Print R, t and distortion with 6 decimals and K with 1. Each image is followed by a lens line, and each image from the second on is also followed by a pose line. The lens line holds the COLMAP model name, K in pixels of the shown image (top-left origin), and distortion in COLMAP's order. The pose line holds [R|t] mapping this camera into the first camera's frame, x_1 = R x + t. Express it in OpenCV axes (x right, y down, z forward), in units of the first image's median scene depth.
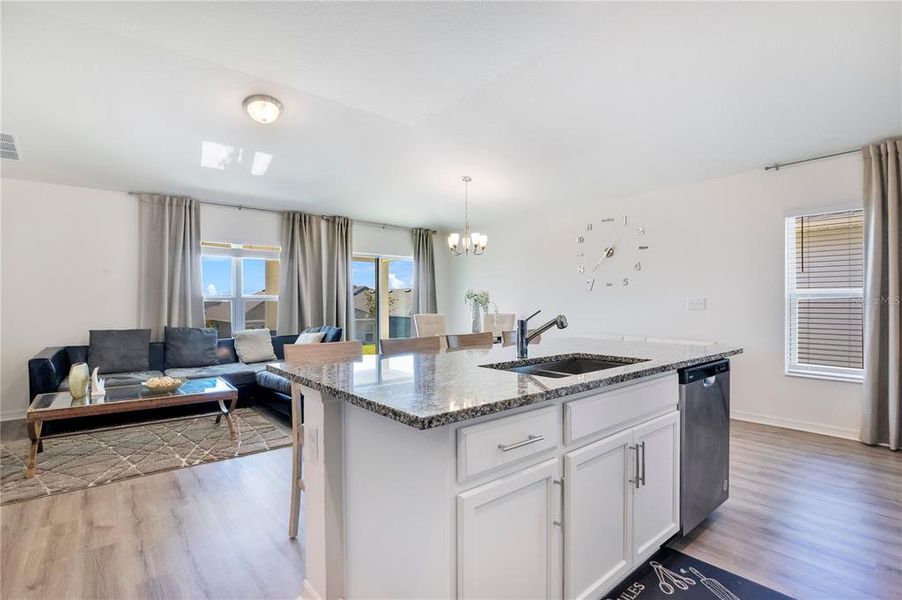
lens RADIAL K [[415.2, 0, 450.7], [0, 415.2, 293.6], [0, 0, 1]] dist [0.000263, -0.000223]
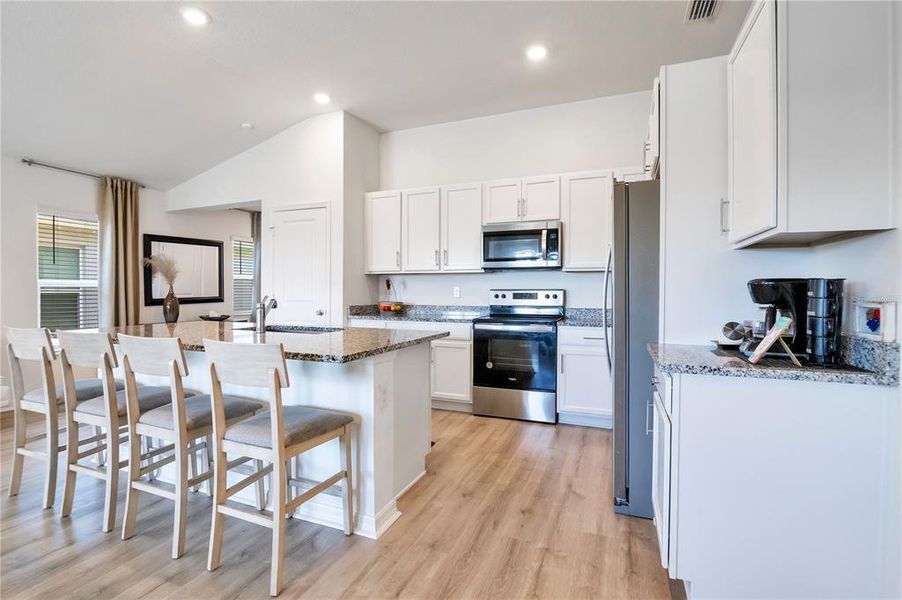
lens RADIAL K [[426.5, 0, 445.9], [0, 426.5, 297.4], [0, 0, 1]] dist [-0.020492, -0.000077]
pose [[-0.465457, -0.008324, 0.885032, -0.408440], [-0.014634, 0.999891, 0.001708, 0.013286], [-0.884950, -0.012157, -0.465528, 0.371302]]
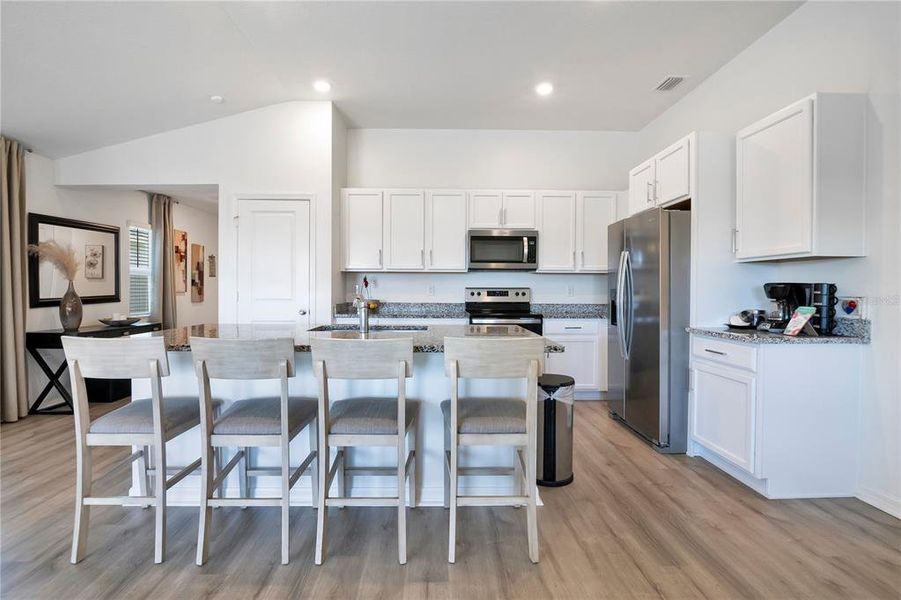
lens RADIAL K [[419.4, 0, 443.1], [0, 419.4, 295.5], [0, 0, 1]] dist [-0.018561, -0.000297]
pose [[-0.782129, -0.007524, 0.623071, -0.260056], [-0.010999, 0.999938, -0.001732, 0.016235], [-0.623019, -0.008208, -0.782164, 0.605521]]
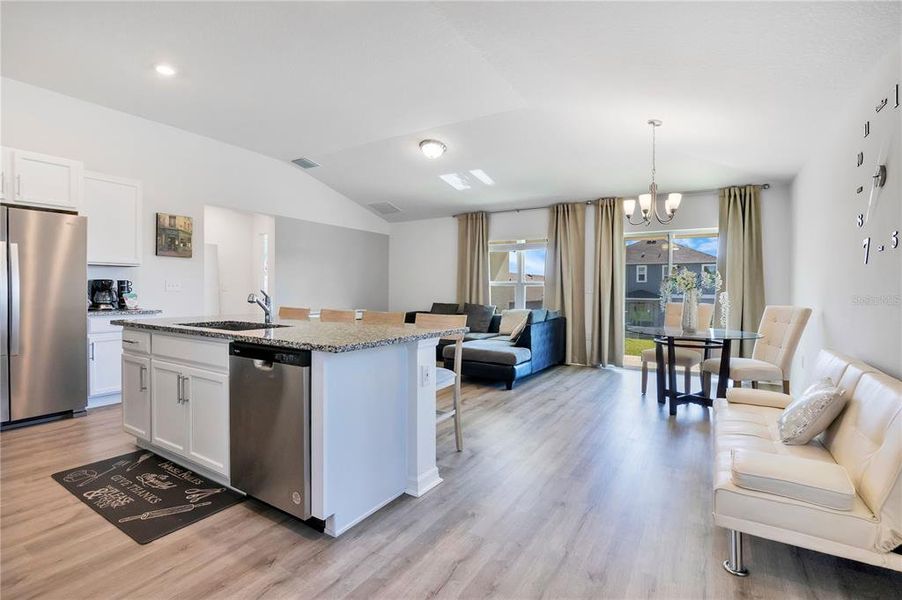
lens RADIAL K [[416.2, 0, 450.2], [0, 416.2, 296.3], [0, 0, 1]] dist [-0.027568, -0.000060]
pose [[0.333540, 0.021320, -0.942495, 0.552327], [0.009084, 0.999625, 0.025827, 0.013731], [0.942692, -0.017175, 0.333221, 0.368689]]
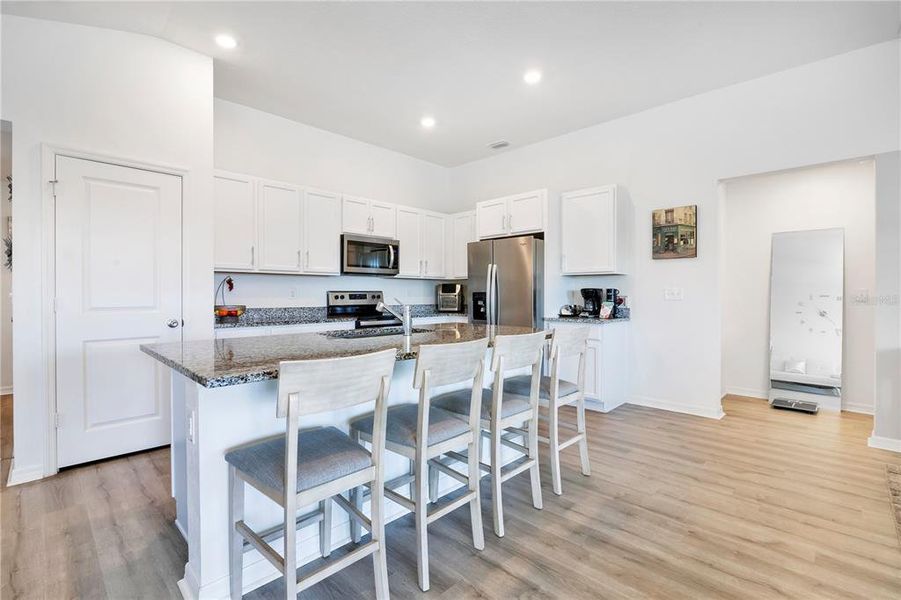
lens RADIAL K [[414.7, 0, 450.2], [0, 414.7, 293.6], [0, 0, 1]] dist [0.000263, -0.000223]
pose [[-0.994111, 0.004315, -0.108285, 0.054008], [0.005898, 0.999880, -0.014302, 0.016812], [0.108211, -0.014857, -0.994017, 0.752203]]
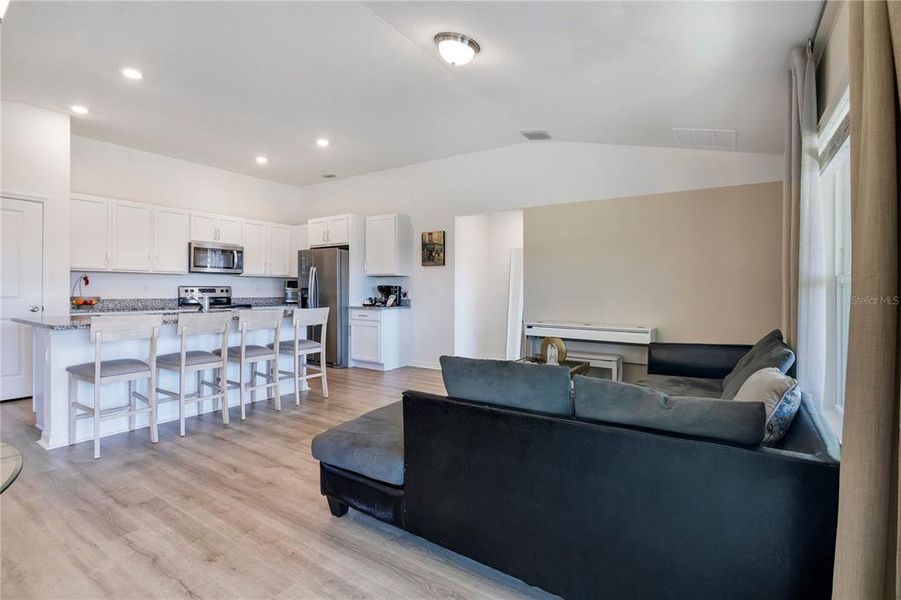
lens RADIAL K [[424.2, 0, 461.4], [0, 424.2, 289.2], [0, 0, 1]] dist [-0.001584, -0.000337]
pose [[-0.952122, -0.001474, -0.305716, -0.130058], [0.002990, 0.999896, -0.014132, 0.023223], [0.305705, -0.014370, -0.952018, 1.110011]]
